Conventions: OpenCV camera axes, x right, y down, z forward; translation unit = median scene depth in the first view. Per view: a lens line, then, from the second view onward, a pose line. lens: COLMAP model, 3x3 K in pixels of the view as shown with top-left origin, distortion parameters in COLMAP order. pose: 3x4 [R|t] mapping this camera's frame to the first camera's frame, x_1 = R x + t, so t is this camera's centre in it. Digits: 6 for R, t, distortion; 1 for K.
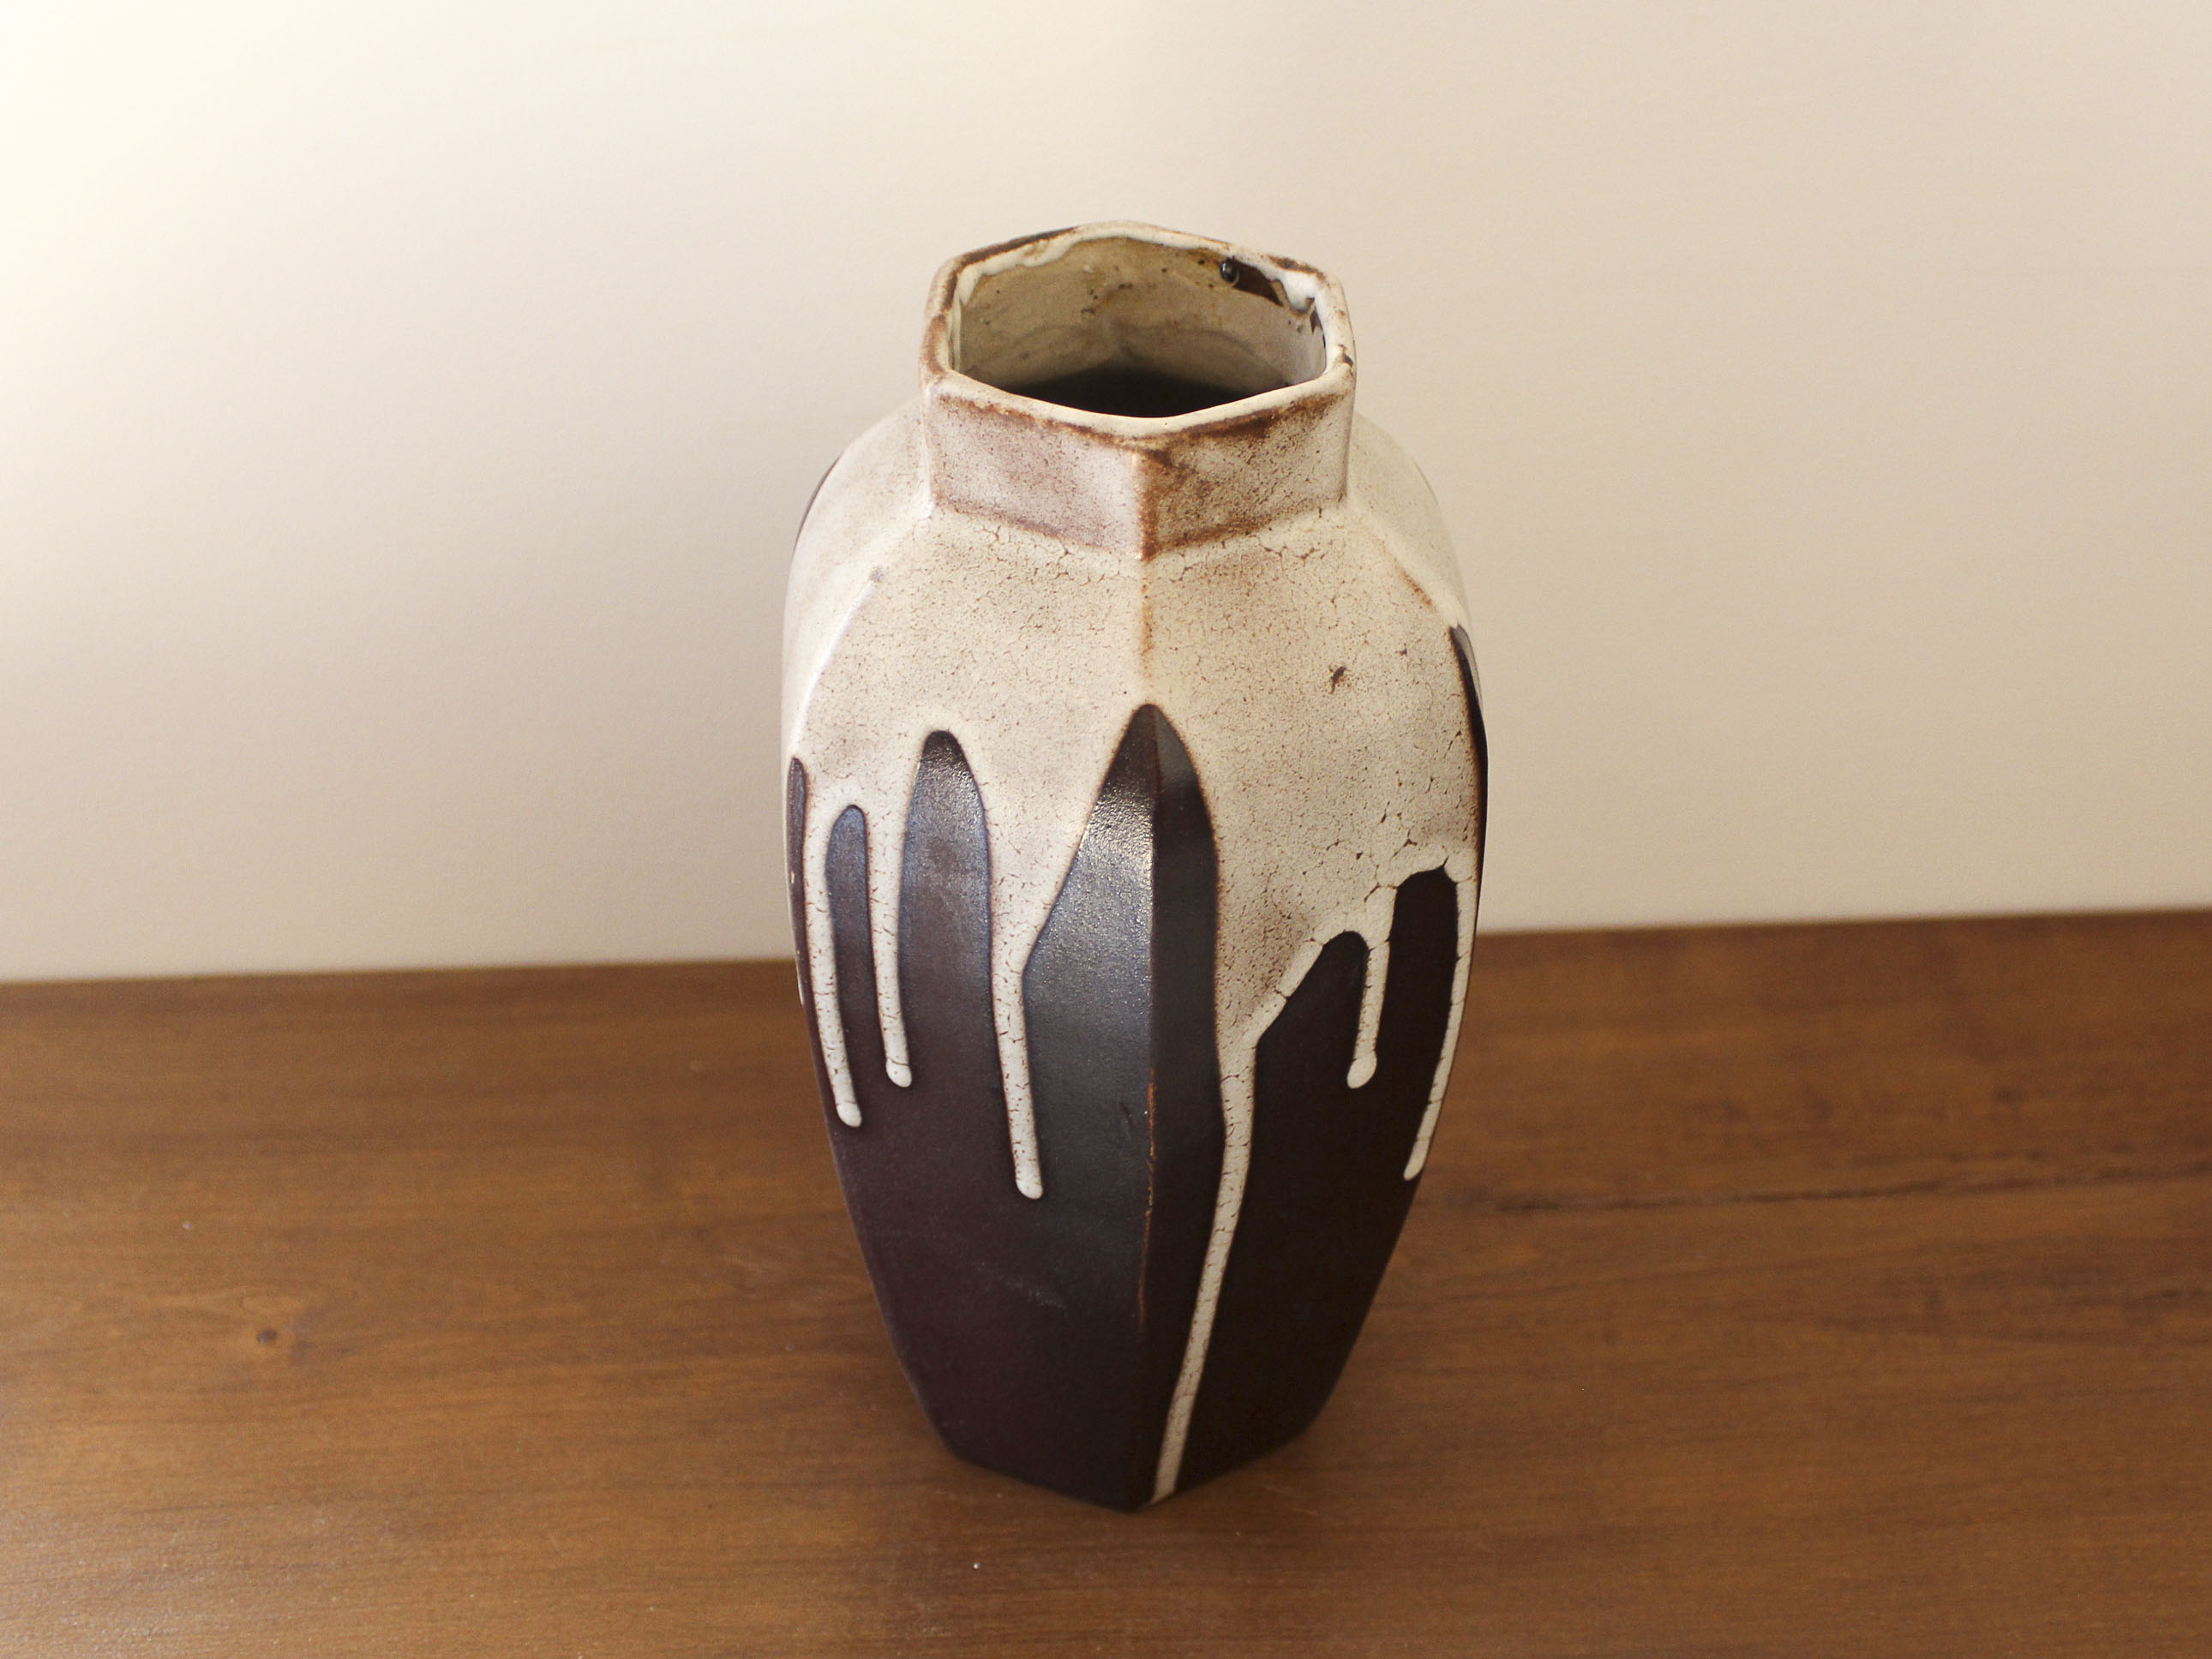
lens RADIAL K [[3437.9, 0, 1117.2], [0, 3437.9, 834.3], [0, 0, 1]] dist [-0.167406, 0.000000]
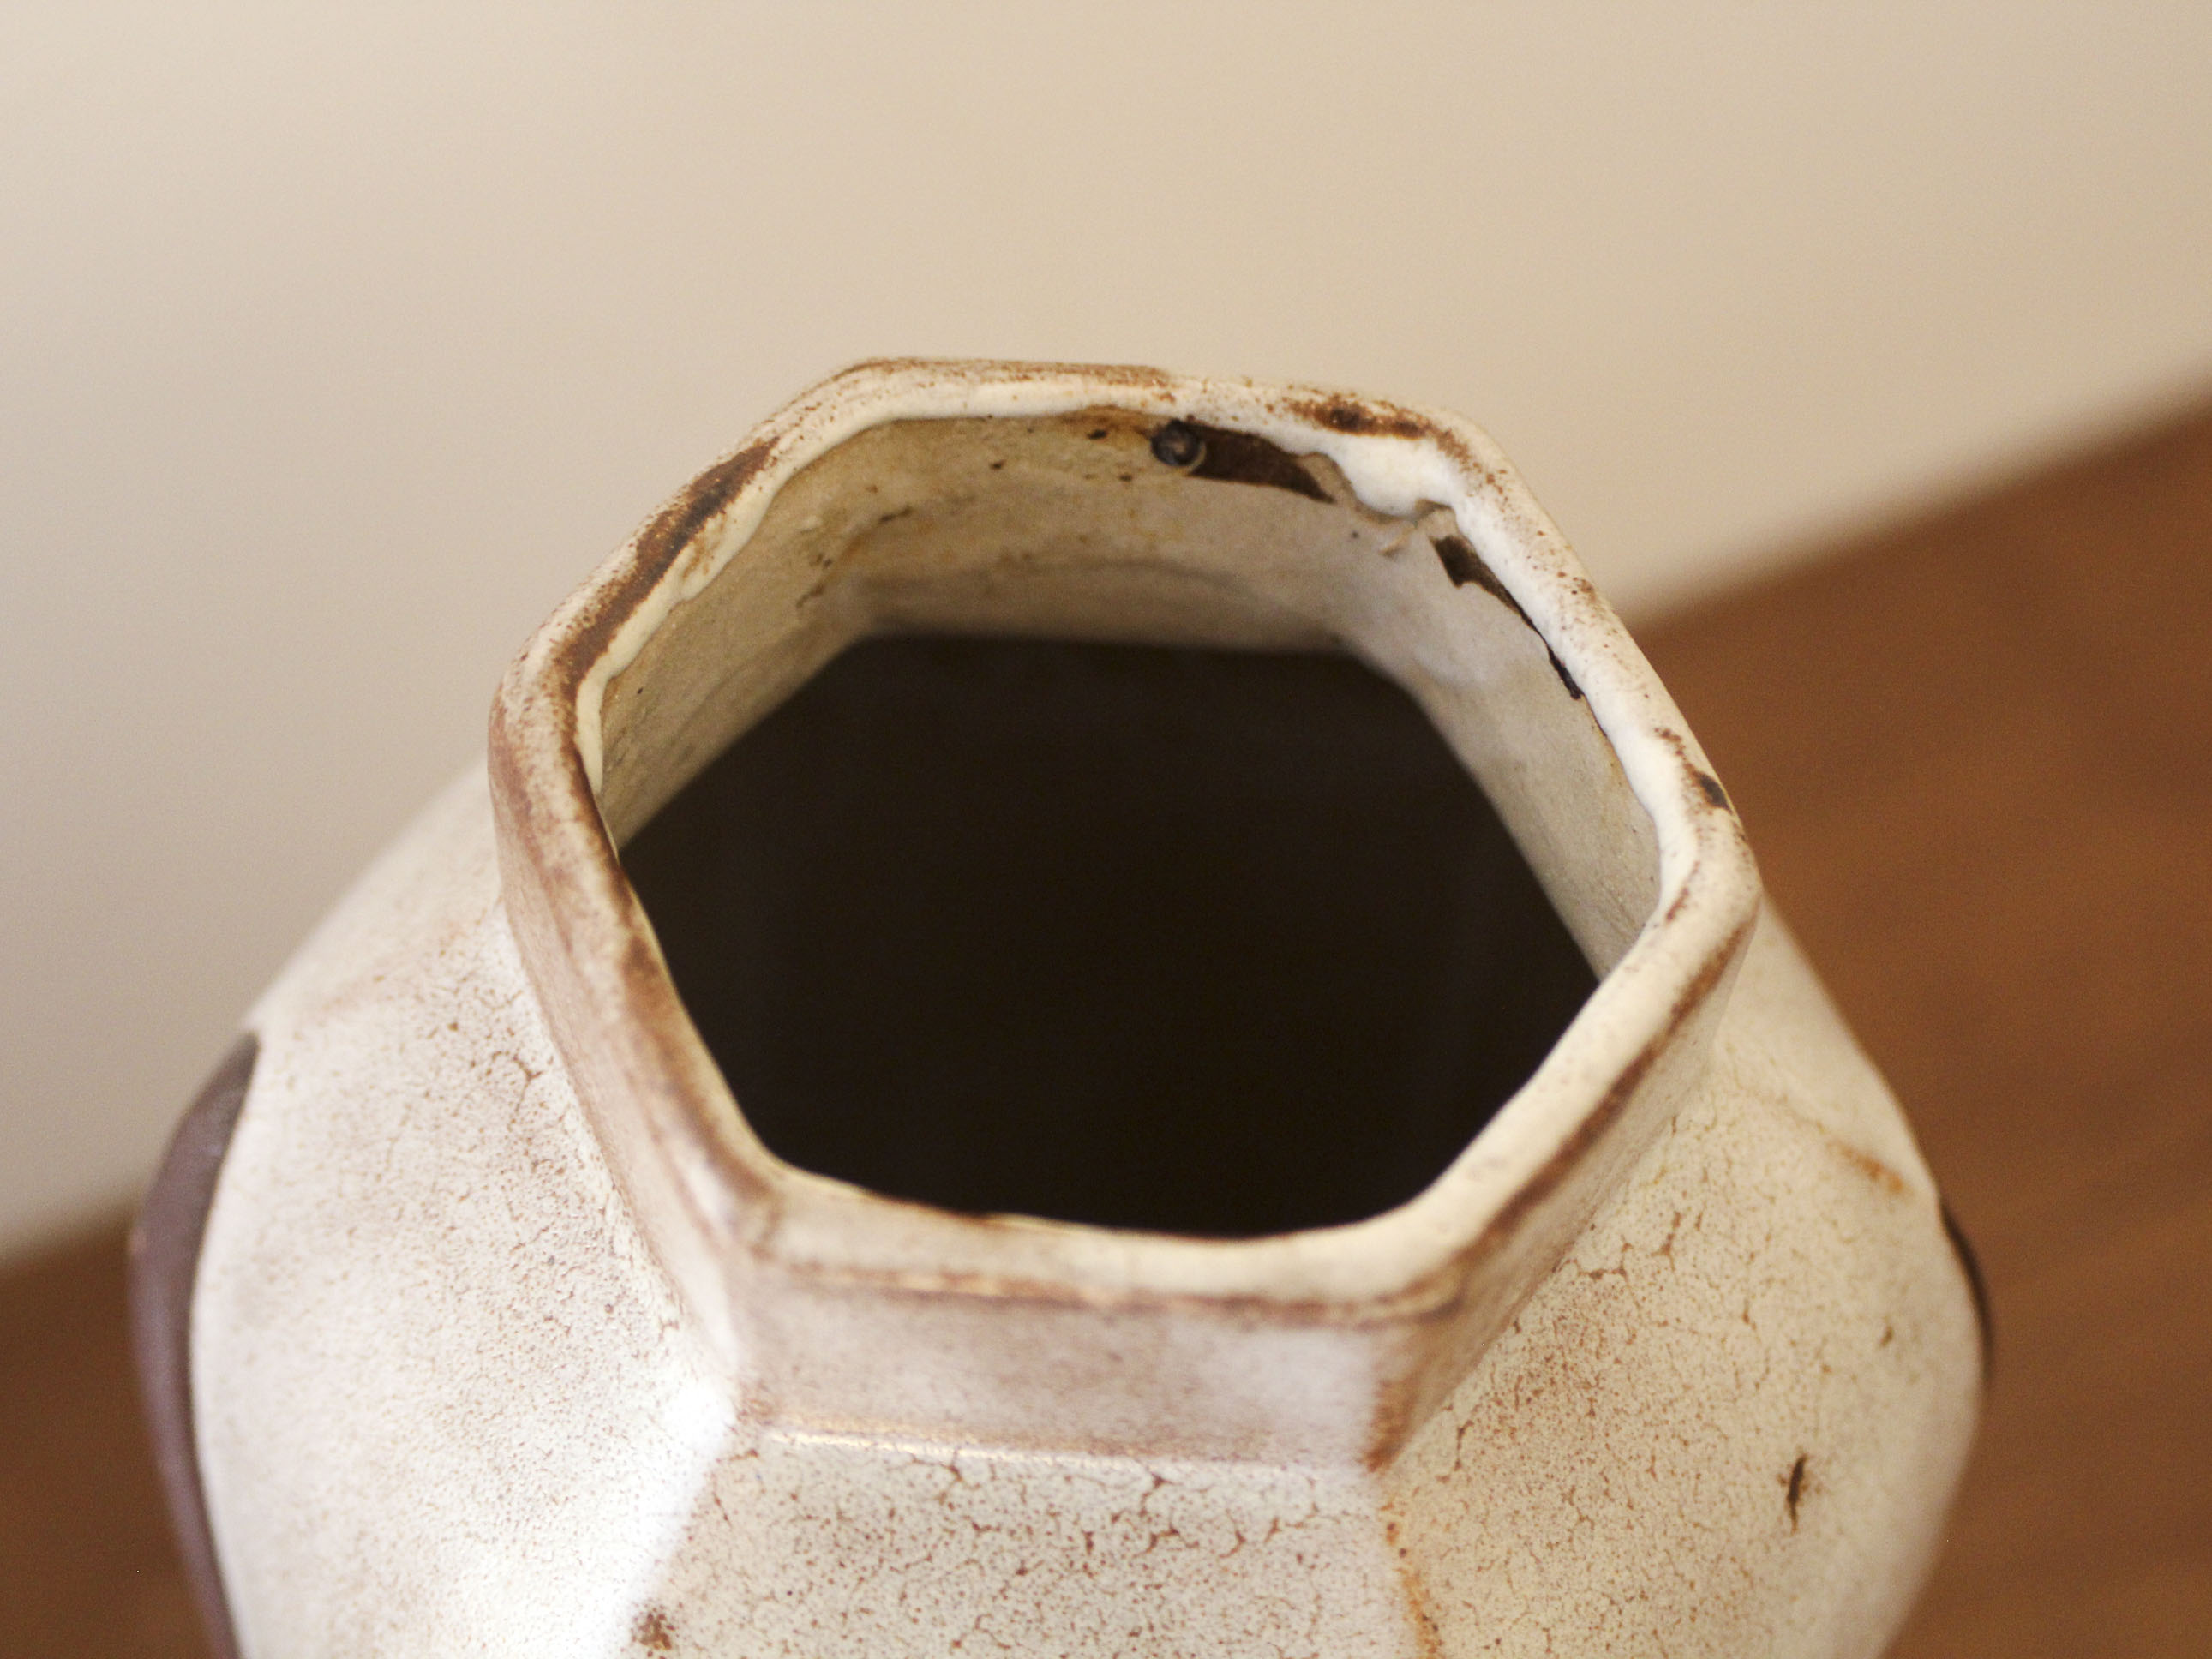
lens RADIAL K [[5162.6, 0, 1099.0], [0, 5162.6, 820.9], [0, 0, 1]] dist [0.012355, 0.000000]
pose [[0.911996, -0.313143, 0.264963, -0.146003], [0.199888, 0.903316, 0.379560, -0.357349], [-0.358202, -0.293194, 0.886413, 0.488355]]
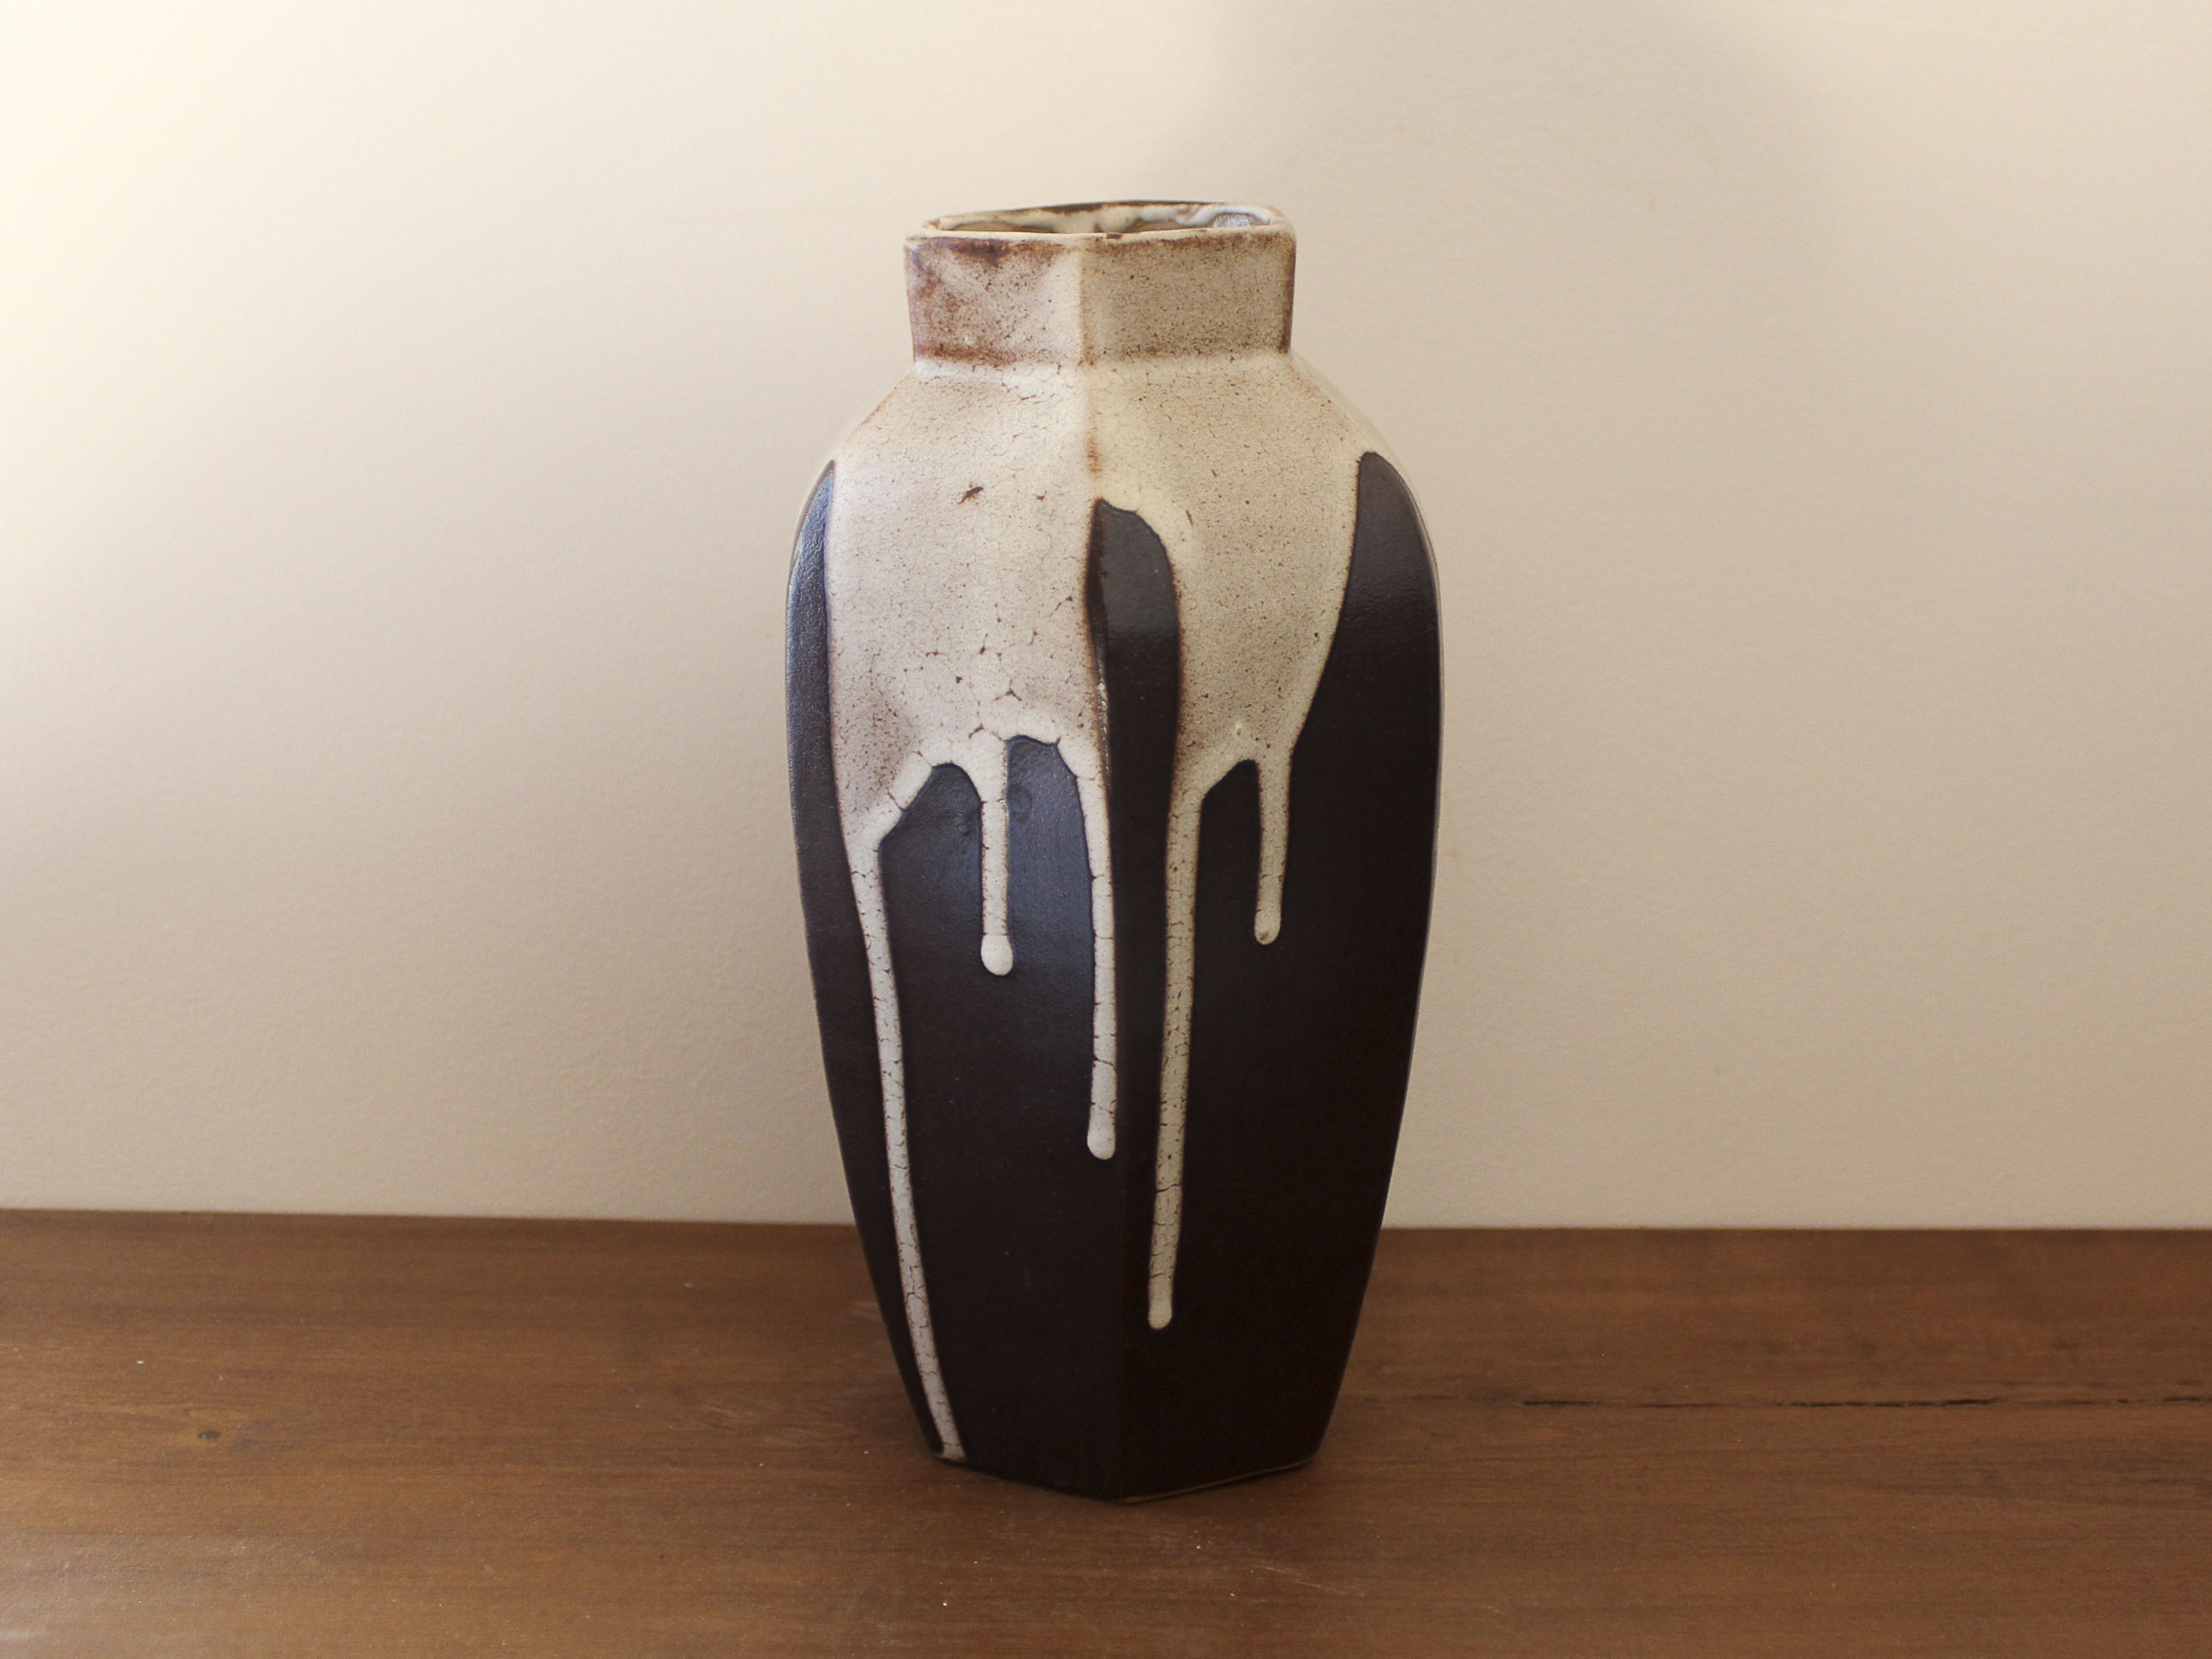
lens RADIAL K [[3437.7, 0, 1105.6], [0, 3437.7, 828.4], [0, 0, 1]] dist [-0.167406, 0.000000]
pose [[0.453539, 0.207264, -0.866801, 0.995731], [-0.496897, 0.866197, -0.052873, 0.077679], [0.739862, 0.454691, 0.495843, 0.531012]]
